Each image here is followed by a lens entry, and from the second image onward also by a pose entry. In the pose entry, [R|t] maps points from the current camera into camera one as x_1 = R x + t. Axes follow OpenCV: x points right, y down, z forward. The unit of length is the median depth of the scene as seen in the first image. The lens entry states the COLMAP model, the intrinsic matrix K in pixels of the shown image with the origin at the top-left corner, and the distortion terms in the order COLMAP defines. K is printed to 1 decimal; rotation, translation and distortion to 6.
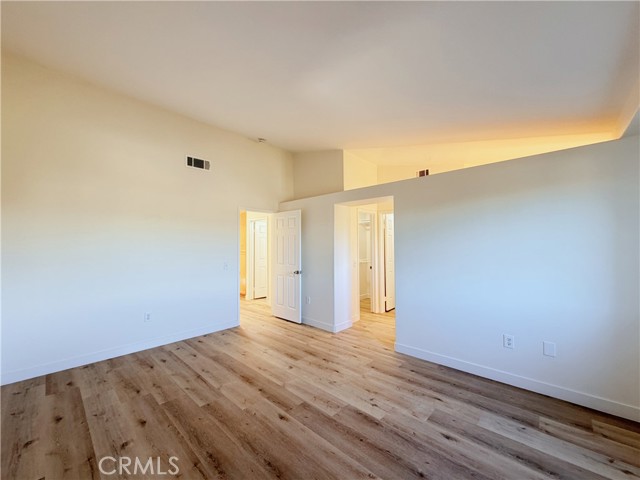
lens RADIAL K [[255.3, 0, 320.3], [0, 255.3, 241.9], [0, 0, 1]] dist [-0.000281, 0.000060]
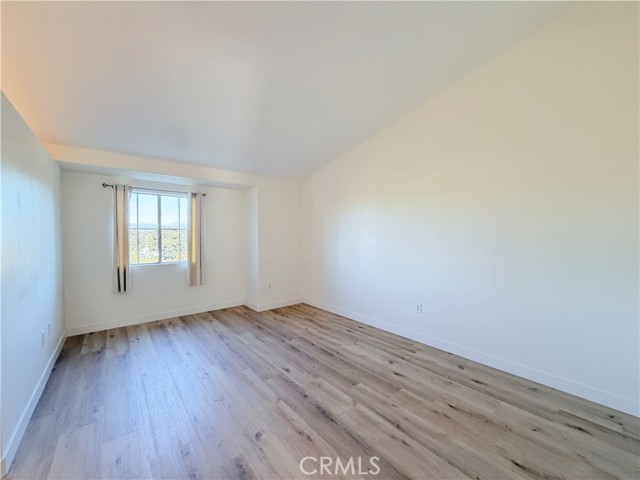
lens RADIAL K [[255.3, 0, 319.7], [0, 255.3, 239.9], [0, 0, 1]] dist [-0.000281, 0.000060]
pose [[-0.989772, 0.007947, 0.142434, -0.437049], [0.007143, 0.999956, -0.006154, 0.054823], [-0.142477, -0.005073, -0.989785, 1.979922]]
